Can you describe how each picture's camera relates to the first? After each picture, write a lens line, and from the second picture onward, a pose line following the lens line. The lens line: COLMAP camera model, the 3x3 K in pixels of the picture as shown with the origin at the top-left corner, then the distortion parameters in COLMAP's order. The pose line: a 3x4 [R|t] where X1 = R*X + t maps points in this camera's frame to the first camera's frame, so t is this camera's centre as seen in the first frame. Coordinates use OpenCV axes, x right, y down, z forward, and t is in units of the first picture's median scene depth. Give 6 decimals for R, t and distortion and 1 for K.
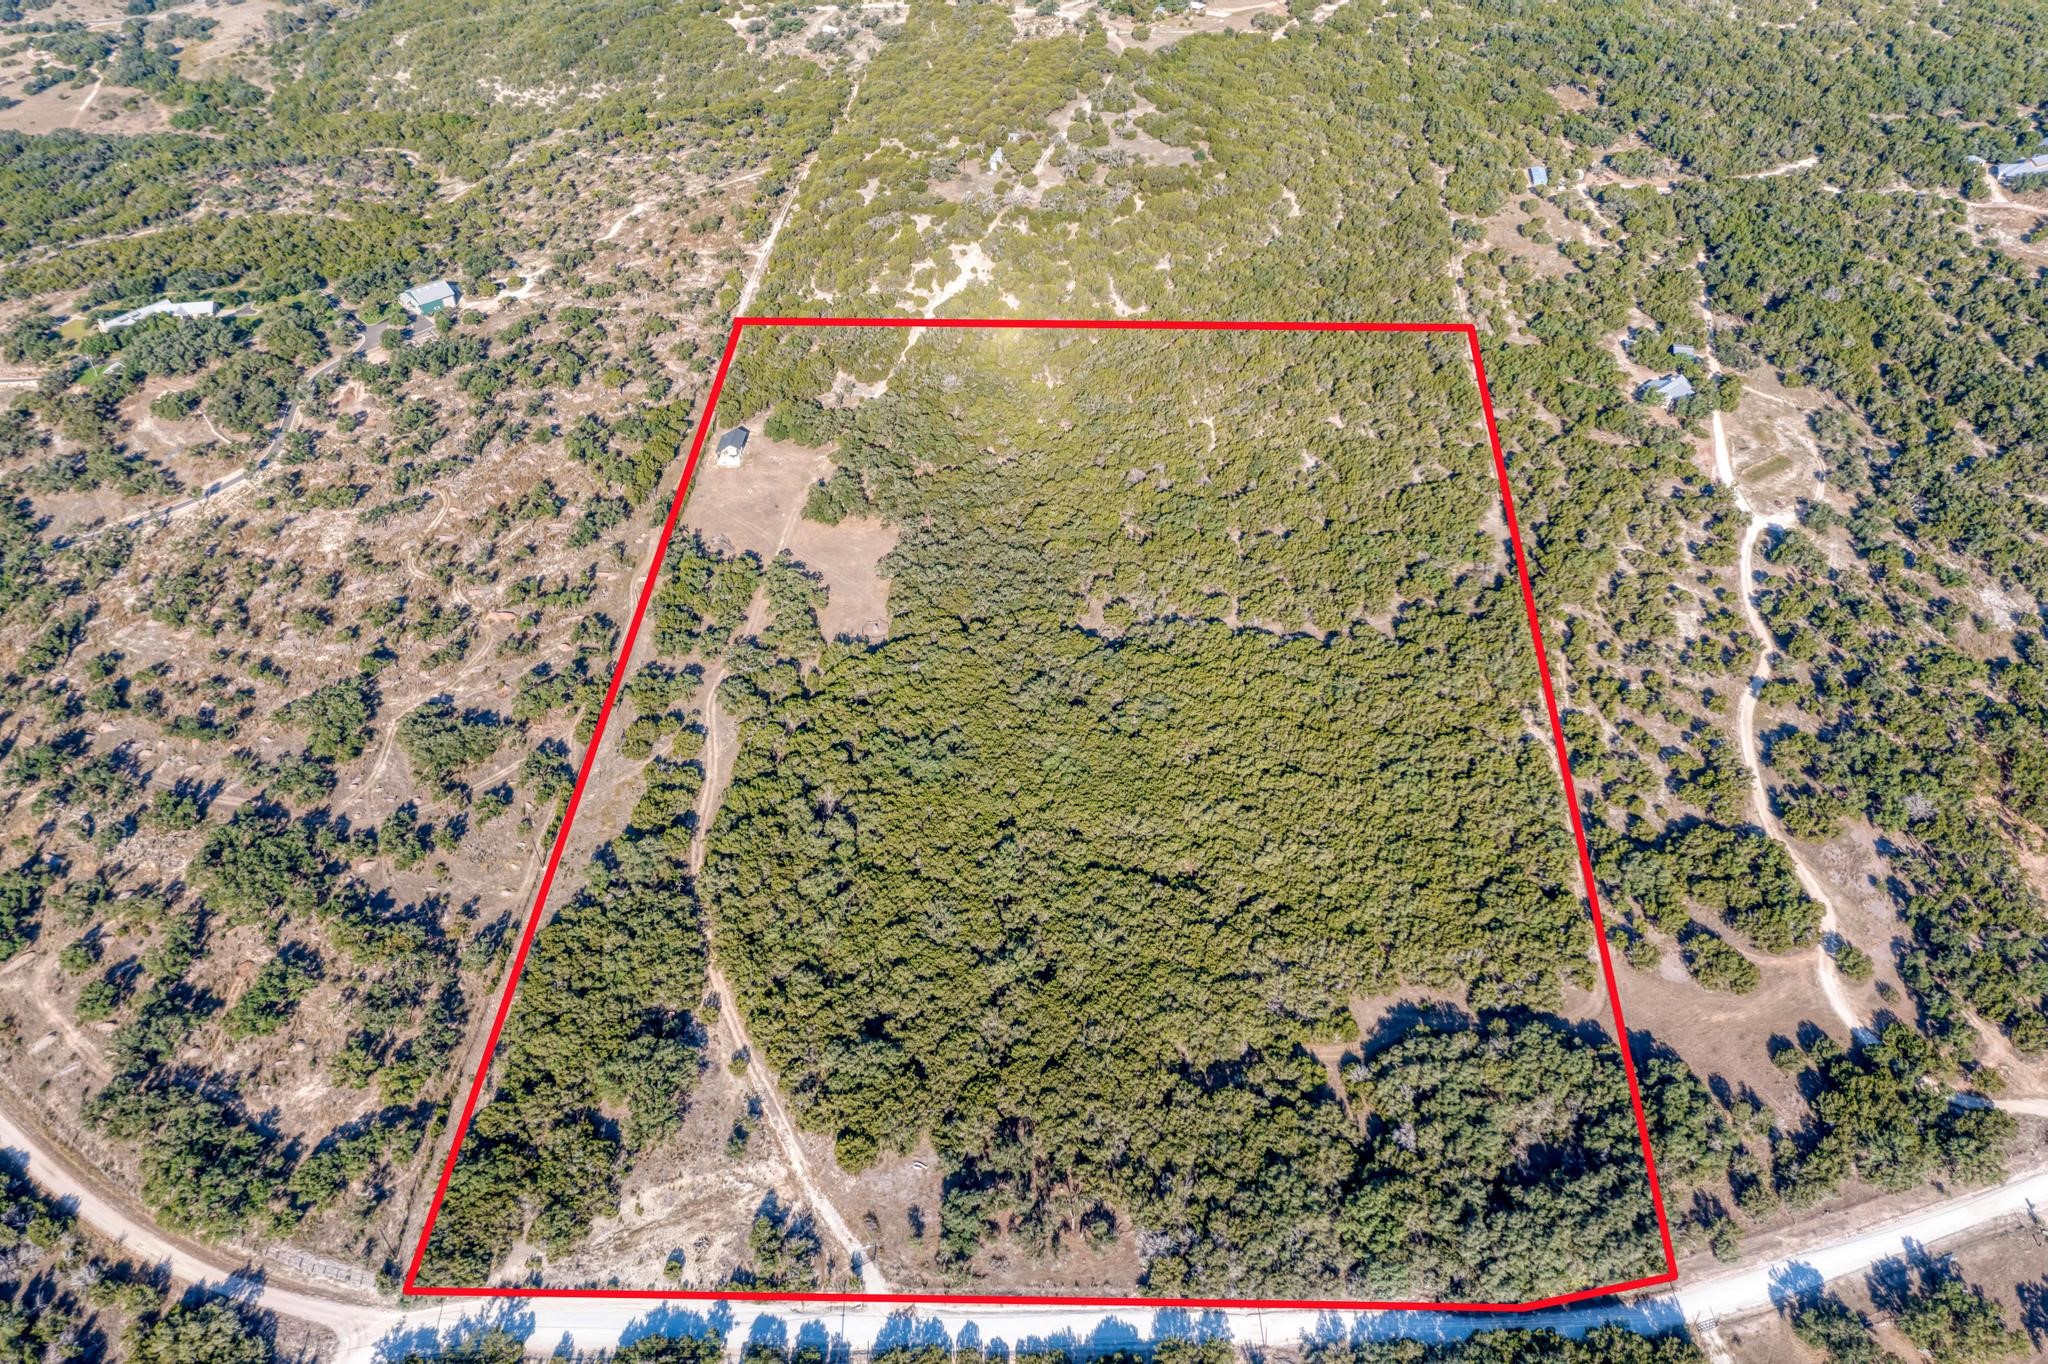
lens RADIAL K [[1595.3, 0, 920.0], [0, 1595.3, 724.4], [0, 0, 1]] dist [-0.027629, 0.004023]
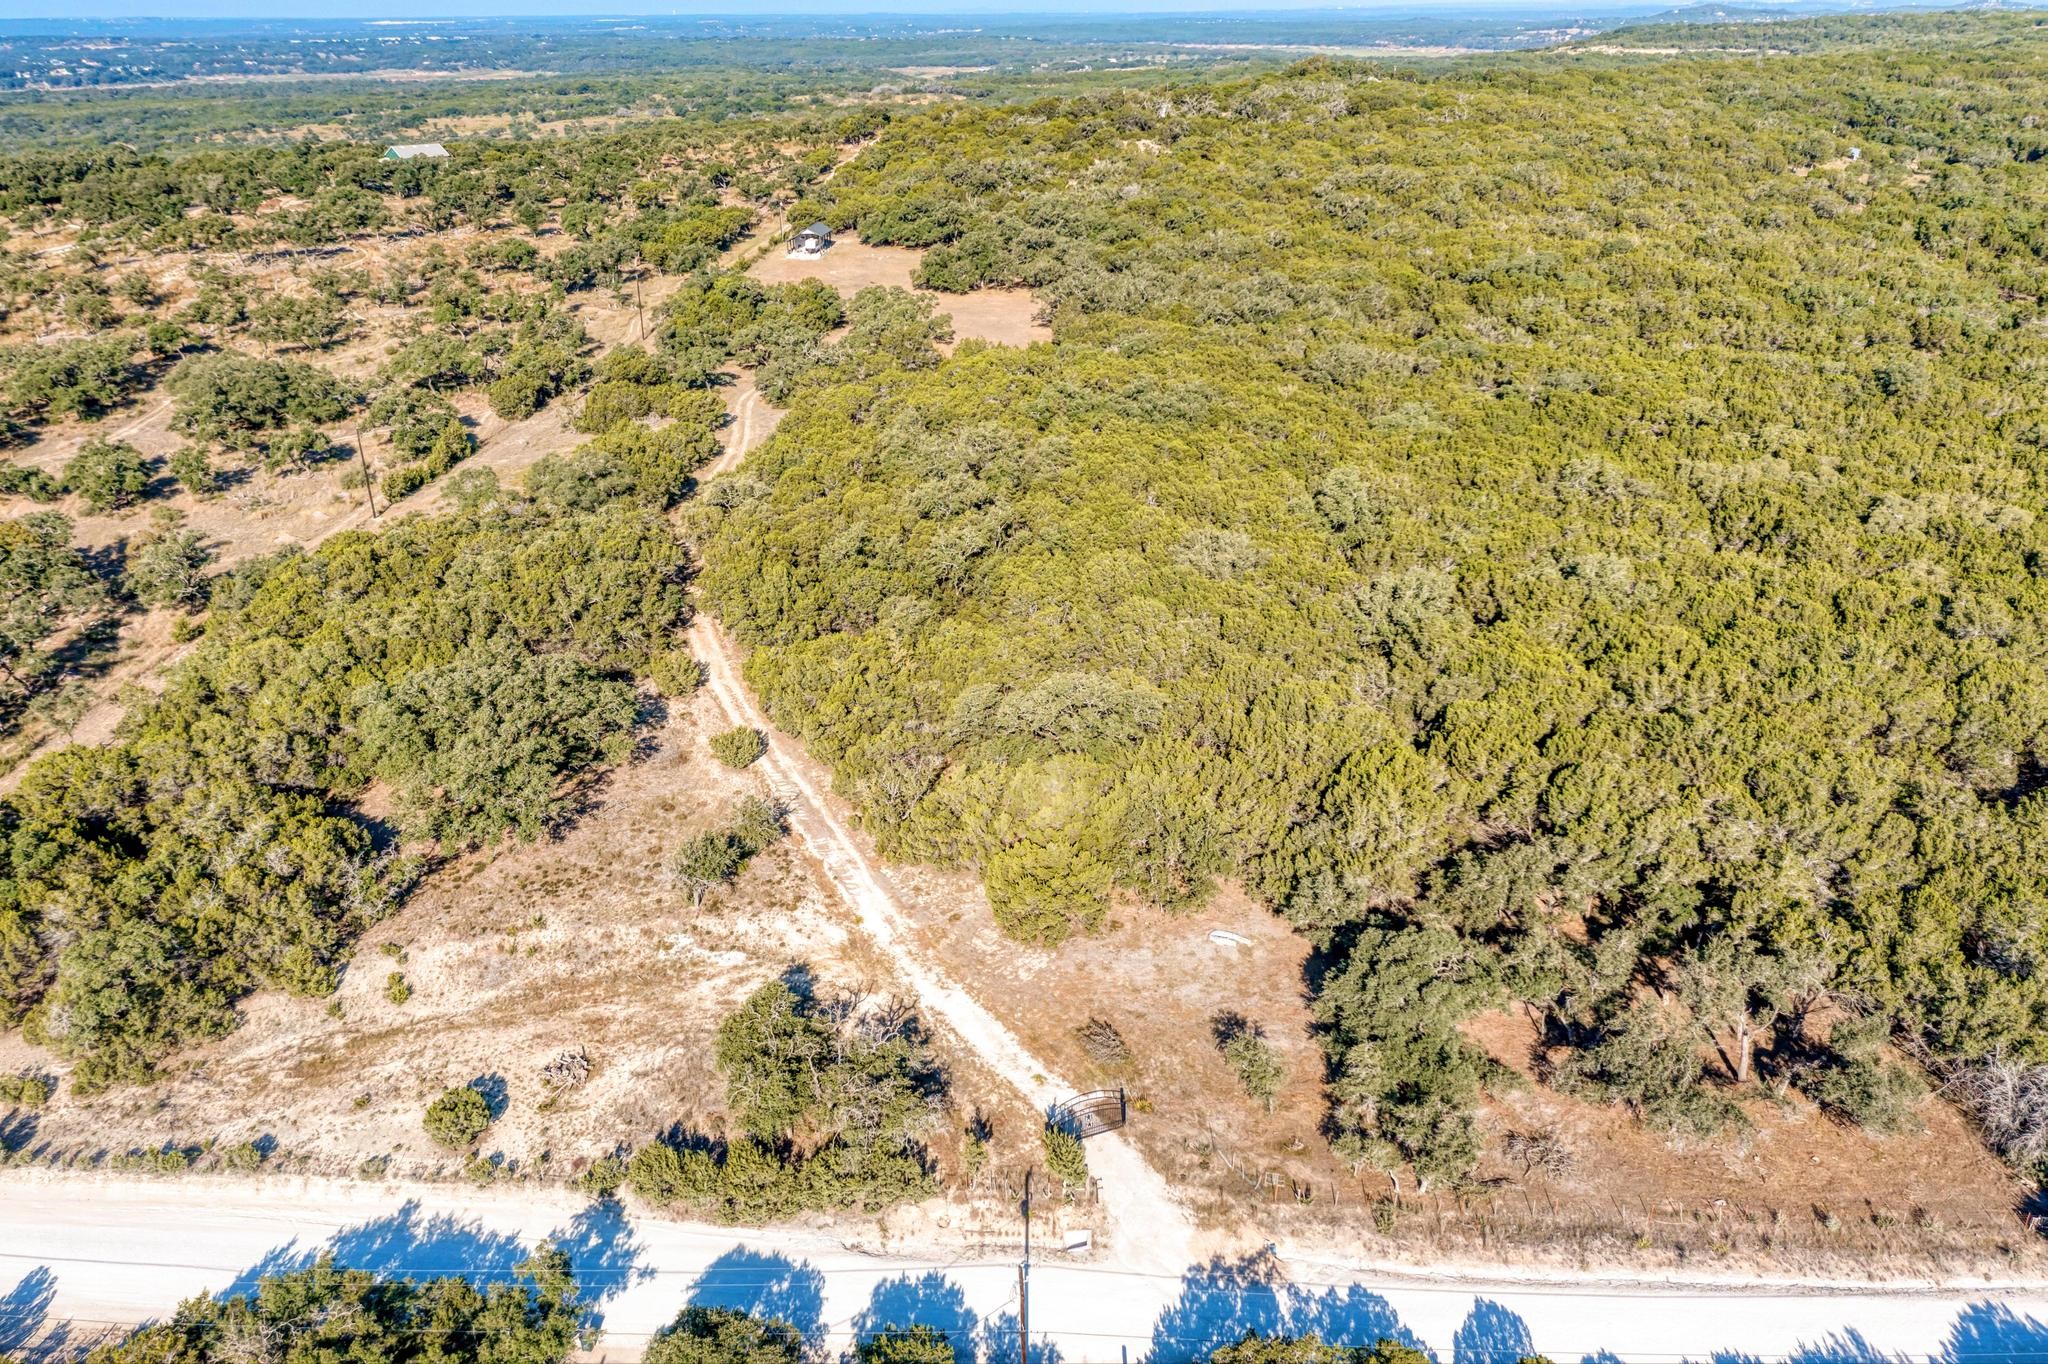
lens RADIAL K [[1635.9, 0, 976.6], [0, 1635.9, 678.2], [0, 0, 1]] dist [-0.021210, -0.009046]
pose [[0.998162, 0.060601, -0.000317, -0.052494], [-0.058038, 0.954418, -0.292776, 0.296418], [-0.017439, 0.292256, 0.956181, 0.574741]]
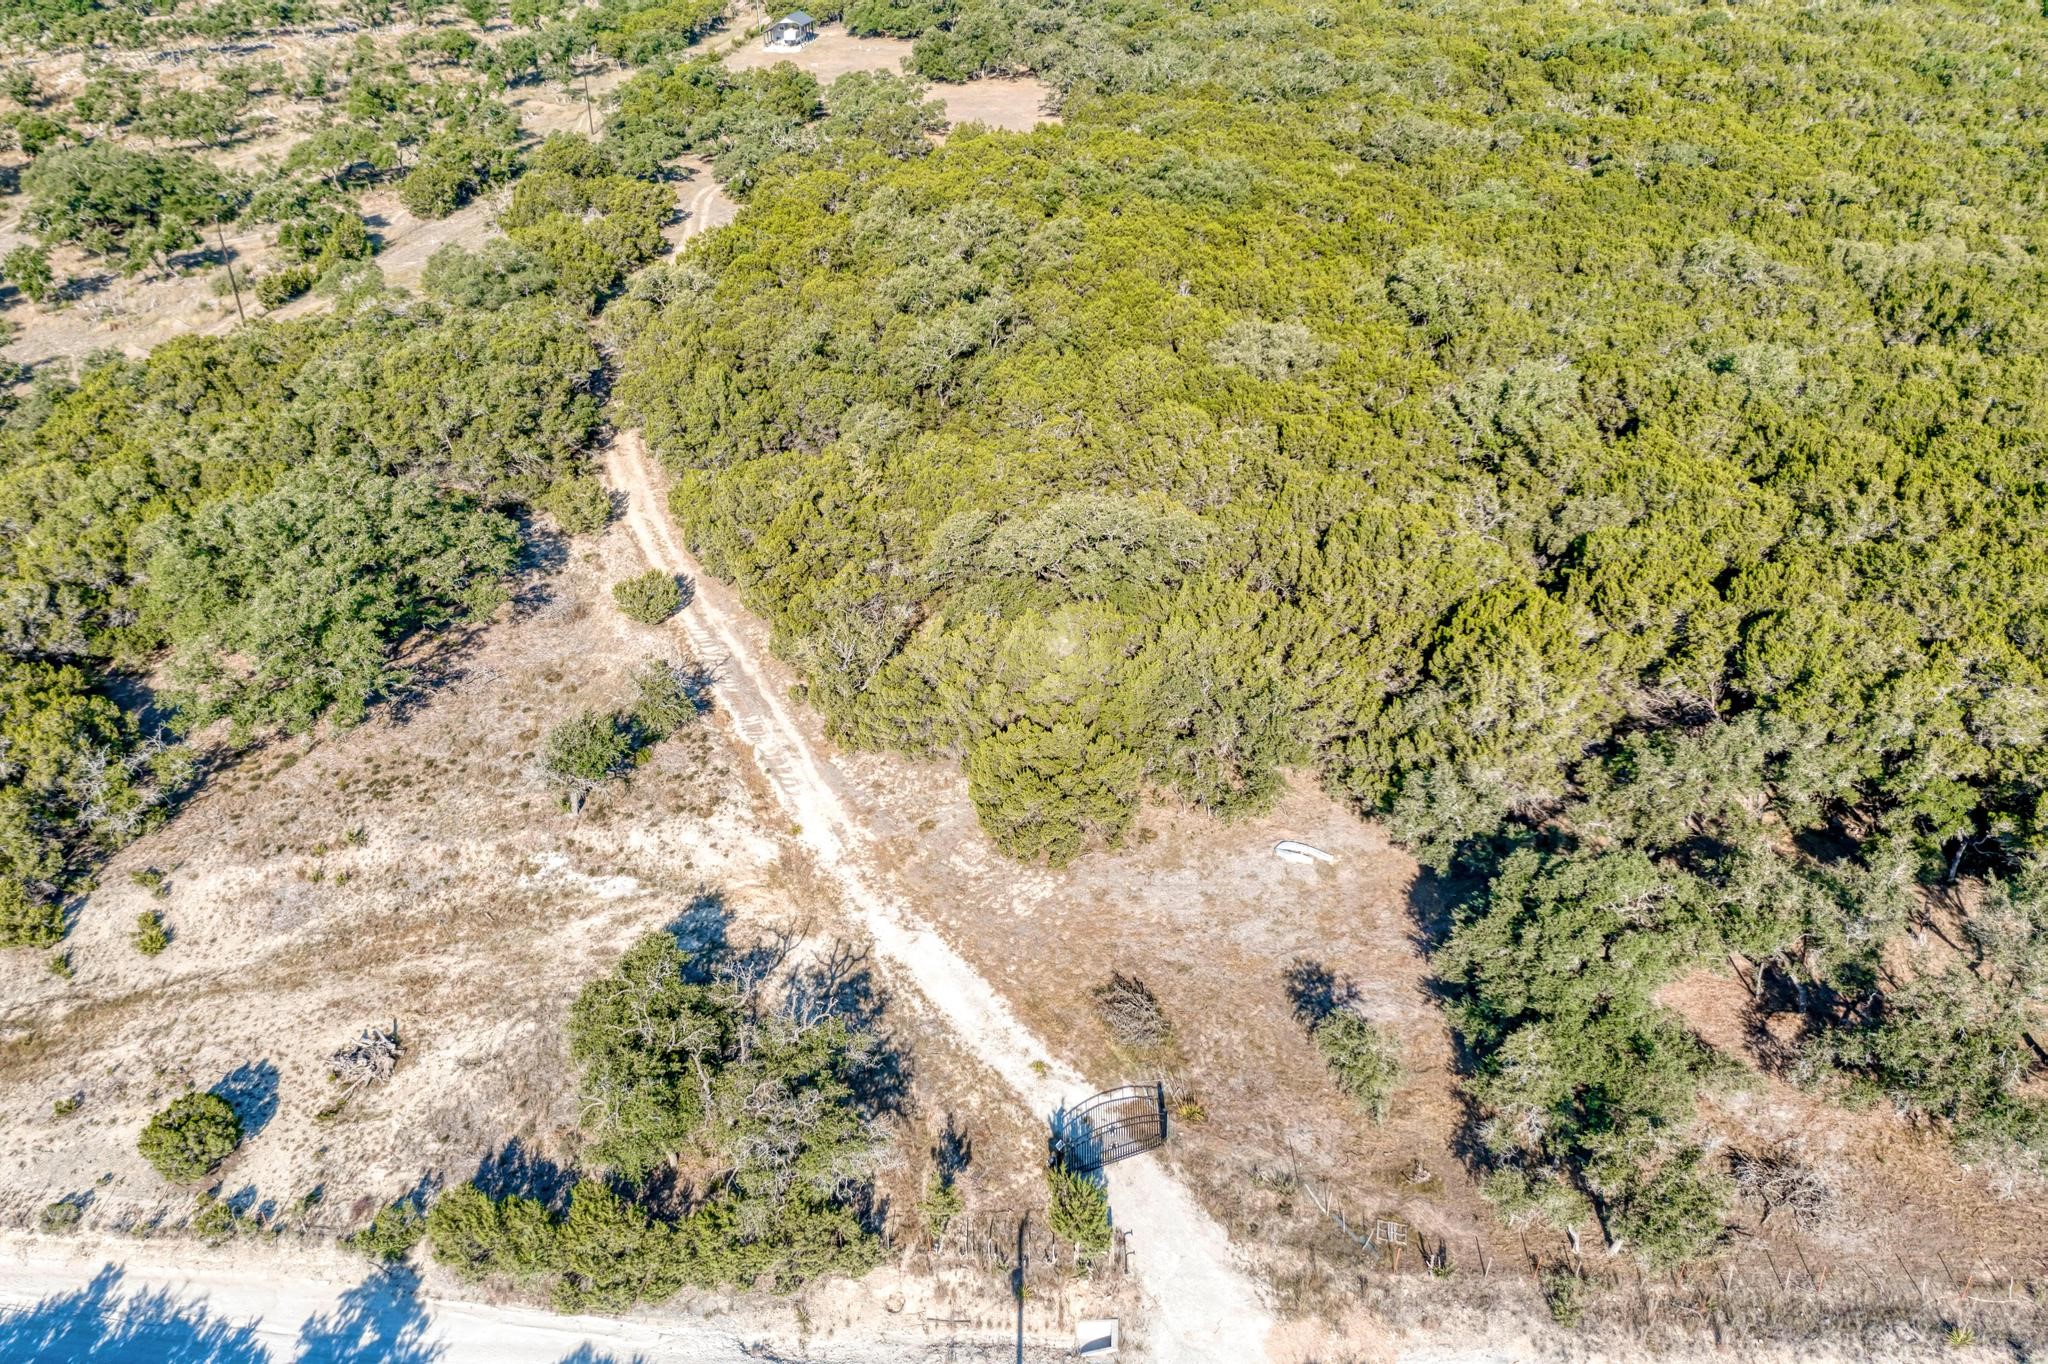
lens RADIAL K [[1632.8, 0, 971.0], [0, 1632.8, 679.3], [0, 0, 1]] dist [-0.025003, -0.001694]
pose [[0.998544, 0.053455, -0.007301, -0.047052], [-0.053812, 0.977061, -0.206049, 0.274670], [-0.003880, 0.206142, 0.978514, 0.662621]]
